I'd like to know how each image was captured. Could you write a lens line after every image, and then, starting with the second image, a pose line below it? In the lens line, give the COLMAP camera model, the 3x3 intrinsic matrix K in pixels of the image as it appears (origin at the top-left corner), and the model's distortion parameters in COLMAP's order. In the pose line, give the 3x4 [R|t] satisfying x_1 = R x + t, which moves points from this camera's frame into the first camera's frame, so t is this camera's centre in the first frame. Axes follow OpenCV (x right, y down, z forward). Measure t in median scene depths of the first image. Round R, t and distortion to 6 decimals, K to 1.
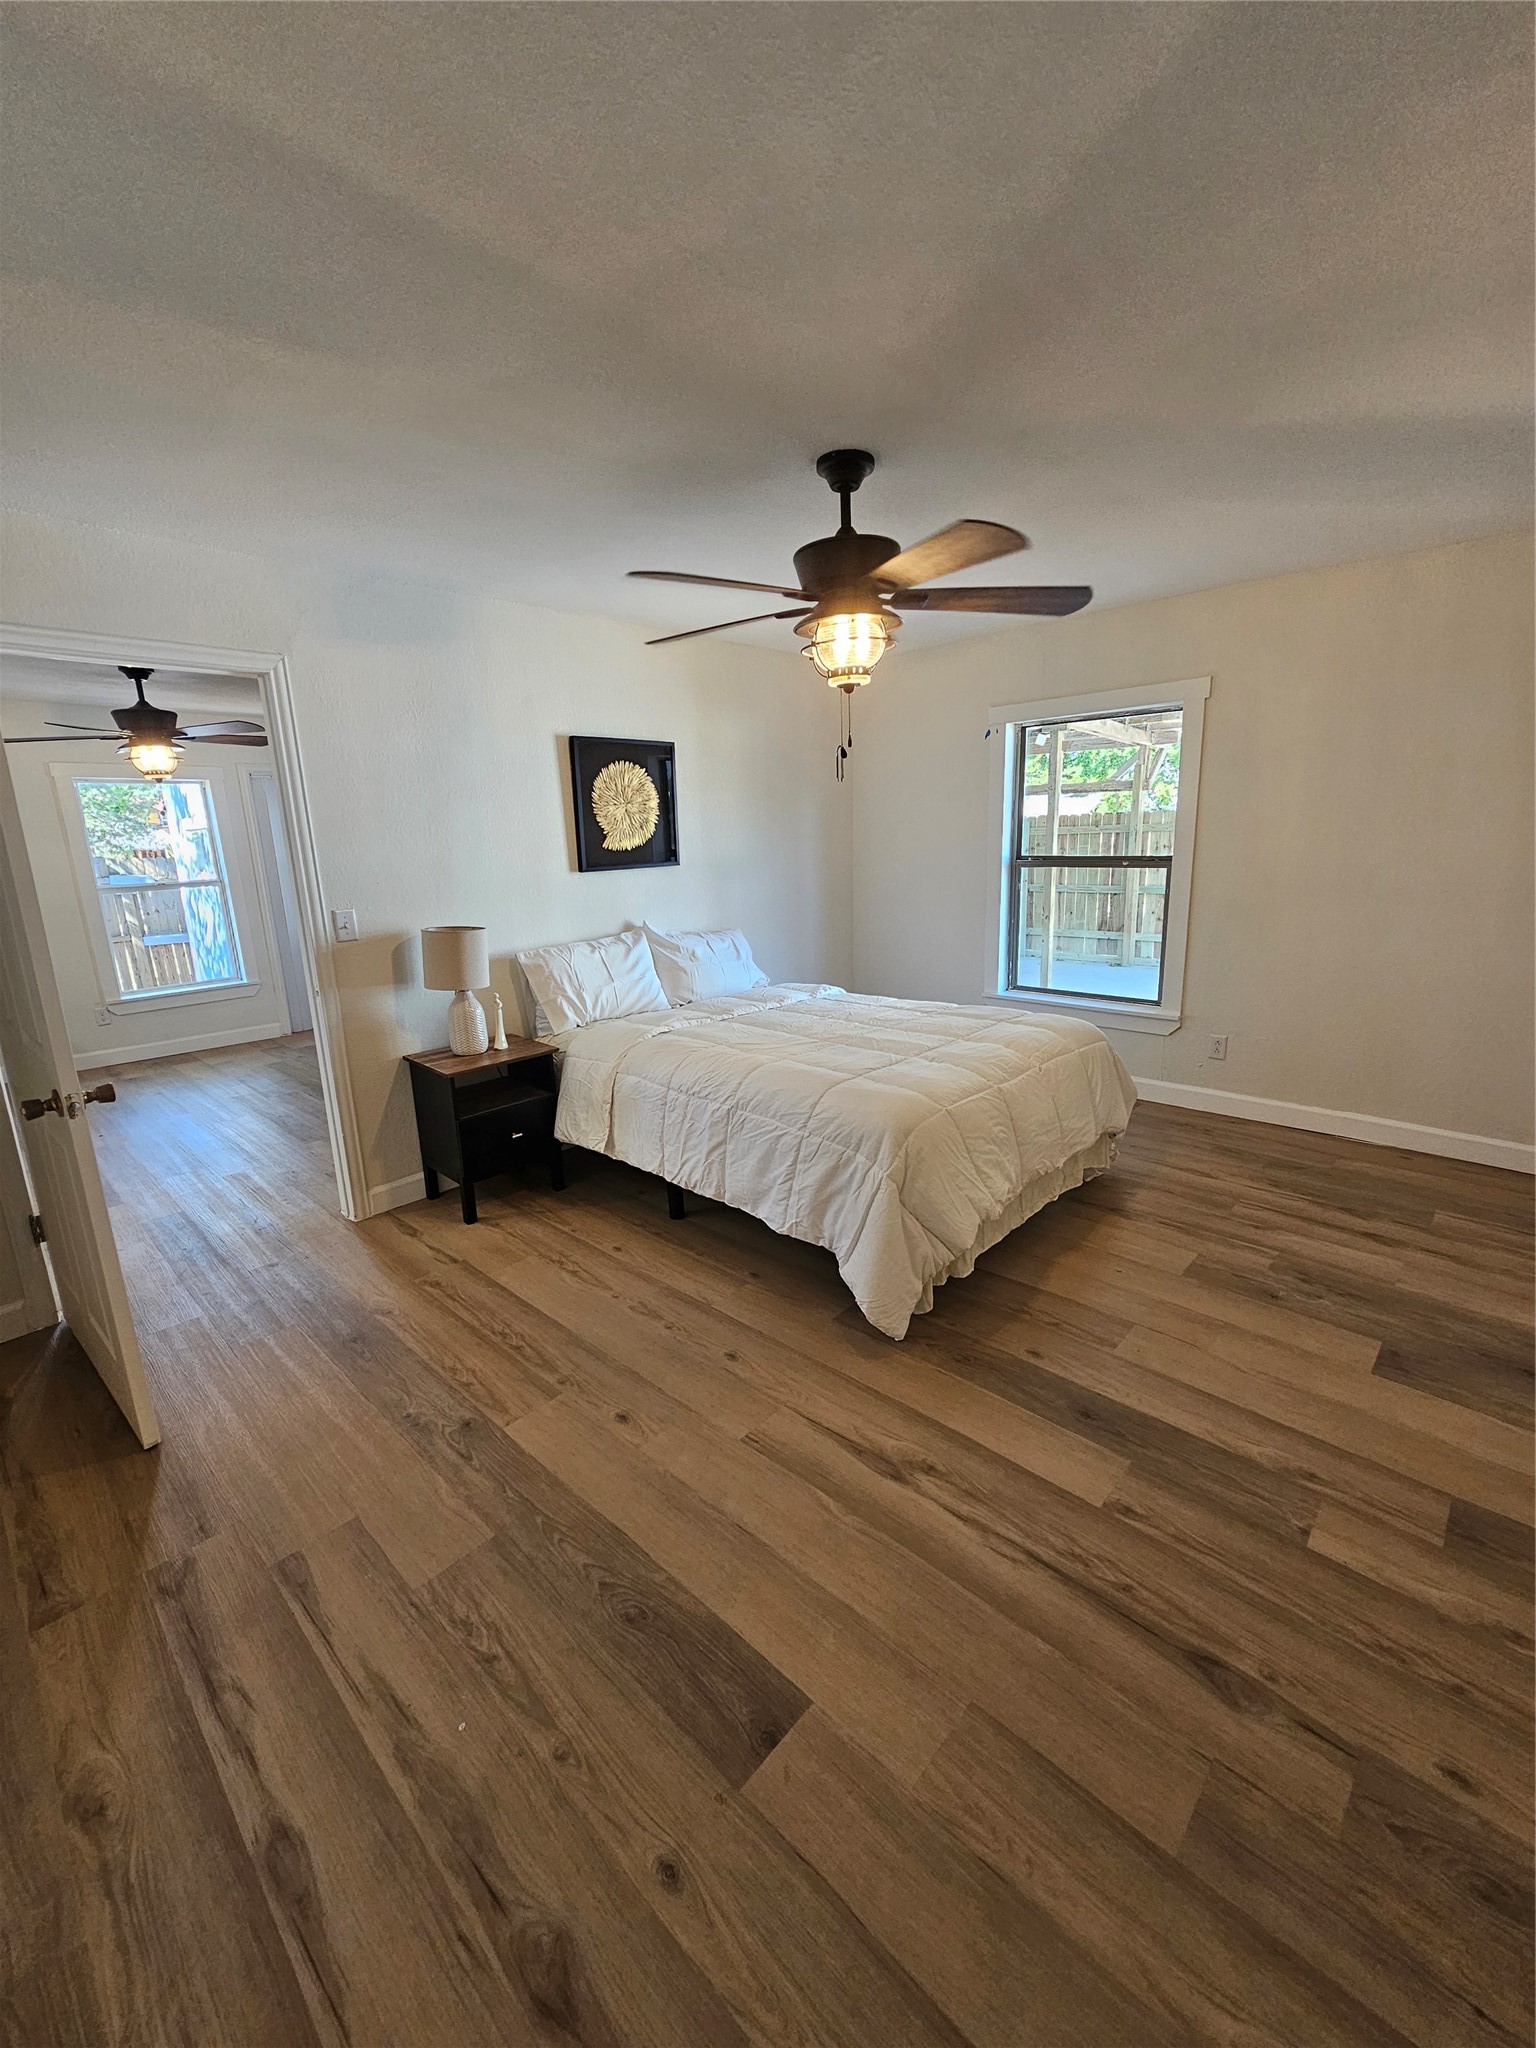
lens RADIAL K [[833.2, 0, 763.9], [0, 833.2, 1016.5], [0, 0, 1]] dist [0.002069, -0.001134]
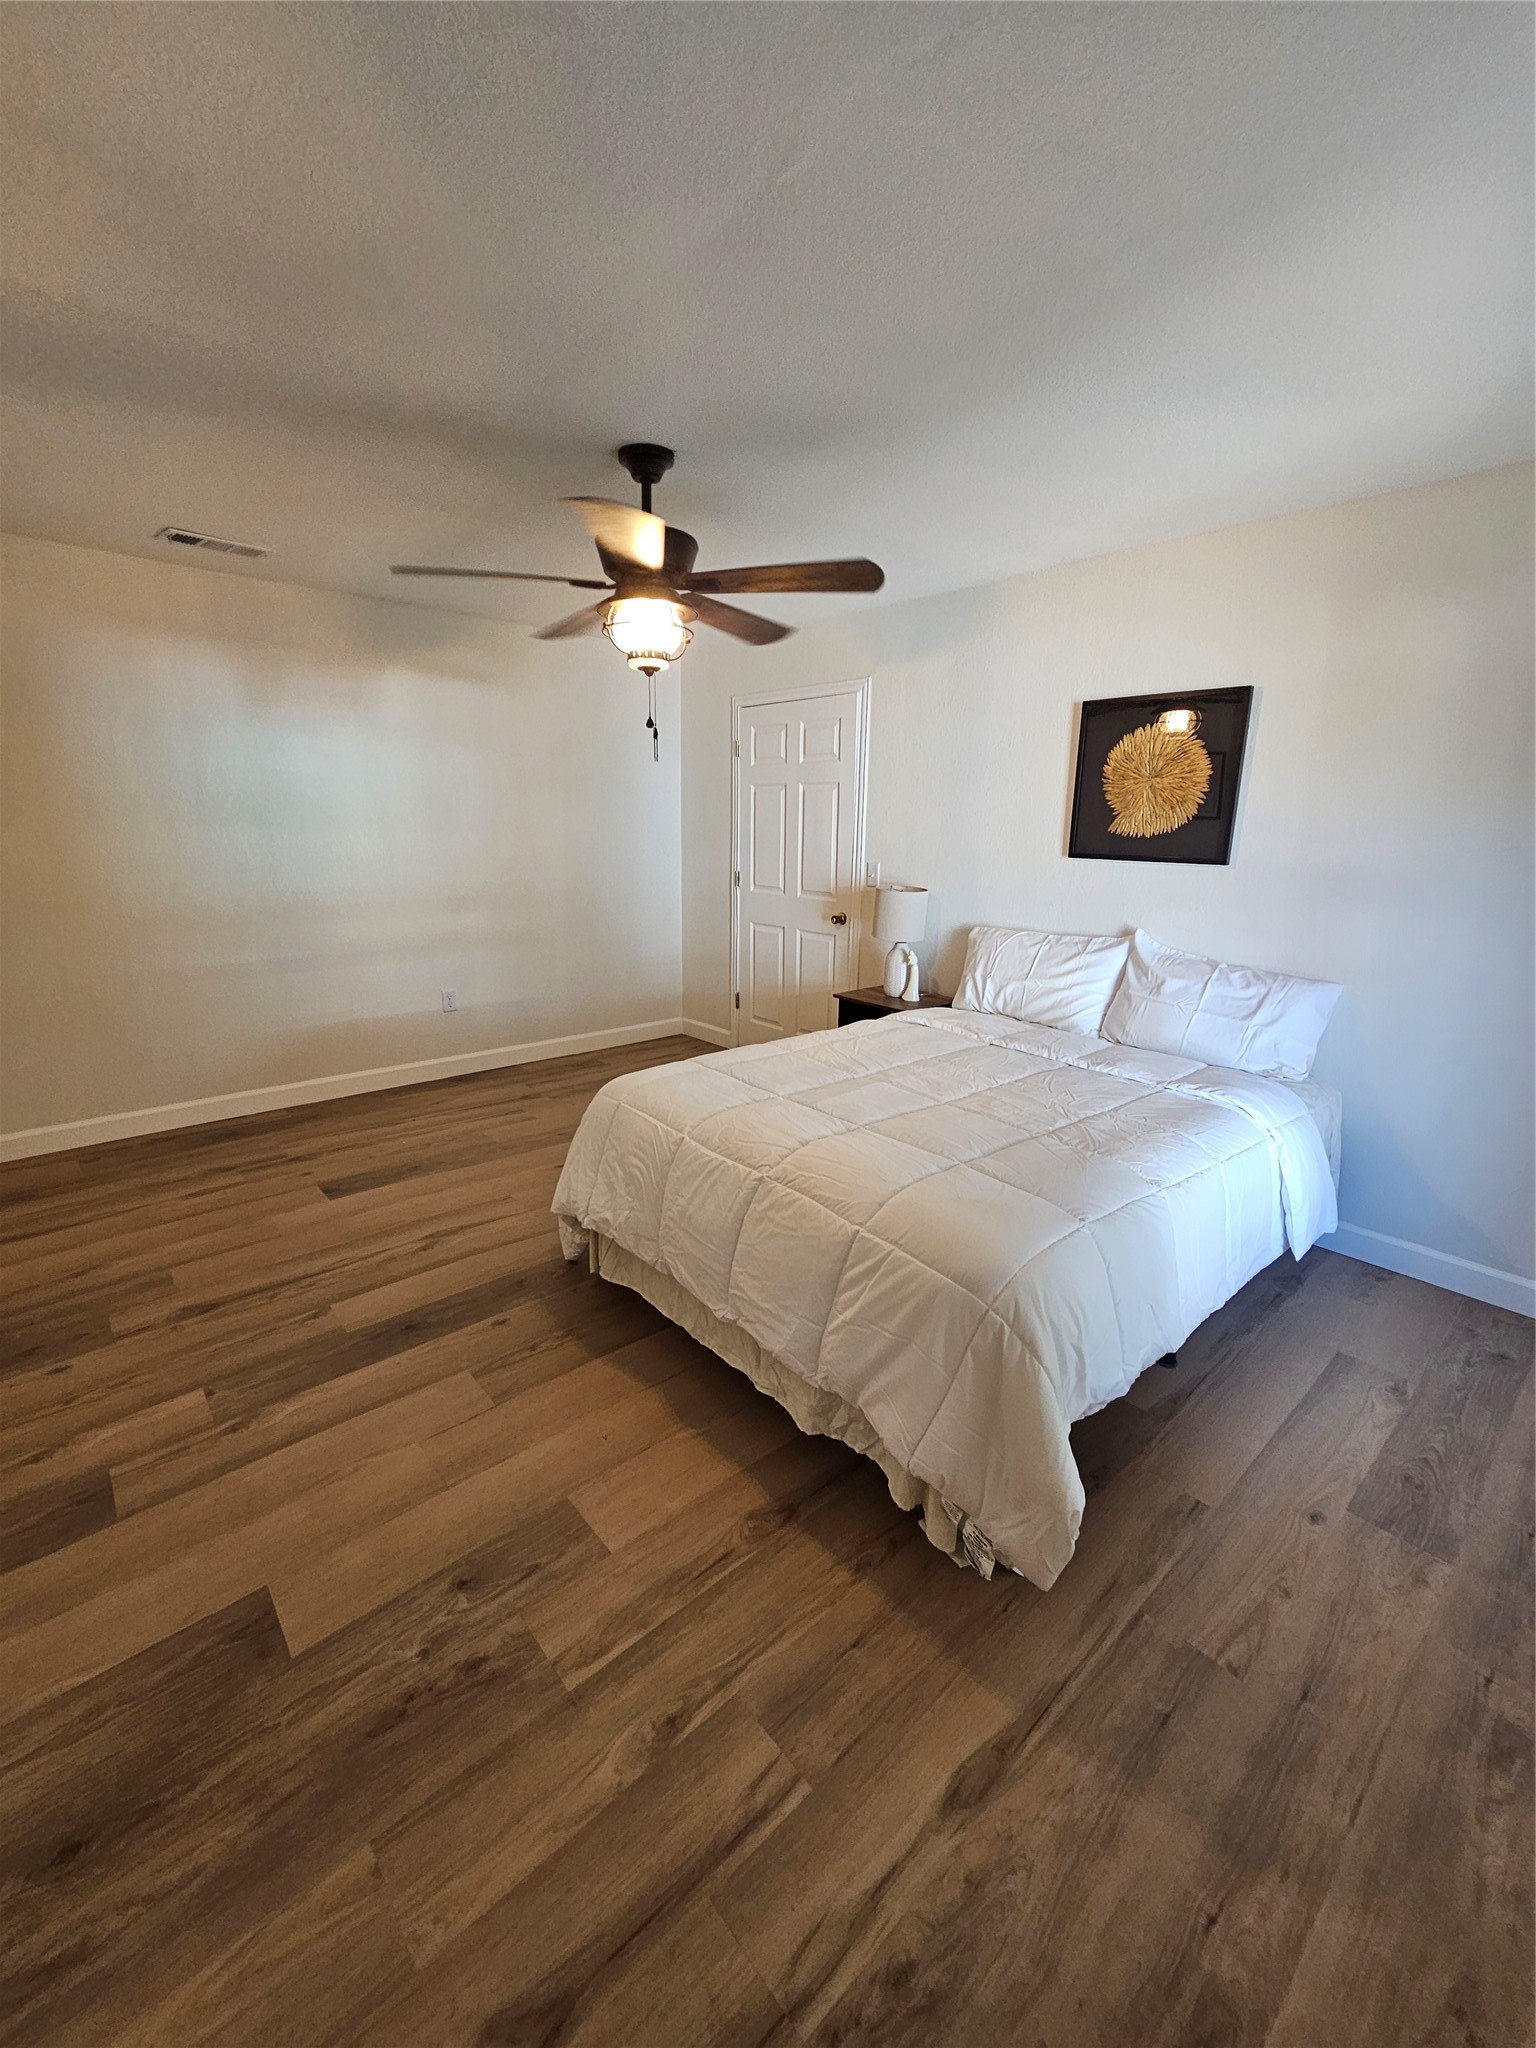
lens RADIAL K [[833.2, 0, 763.9], [0, 833.2, 1016.5], [0, 0, 1]] dist [0.002069, -0.001134]
pose [[-0.090006, 0.264193, -0.960261, 1.318555], [-0.227442, 0.933243, 0.278078, -0.347575], [0.969623, 0.243432, -0.023909, 1.384298]]
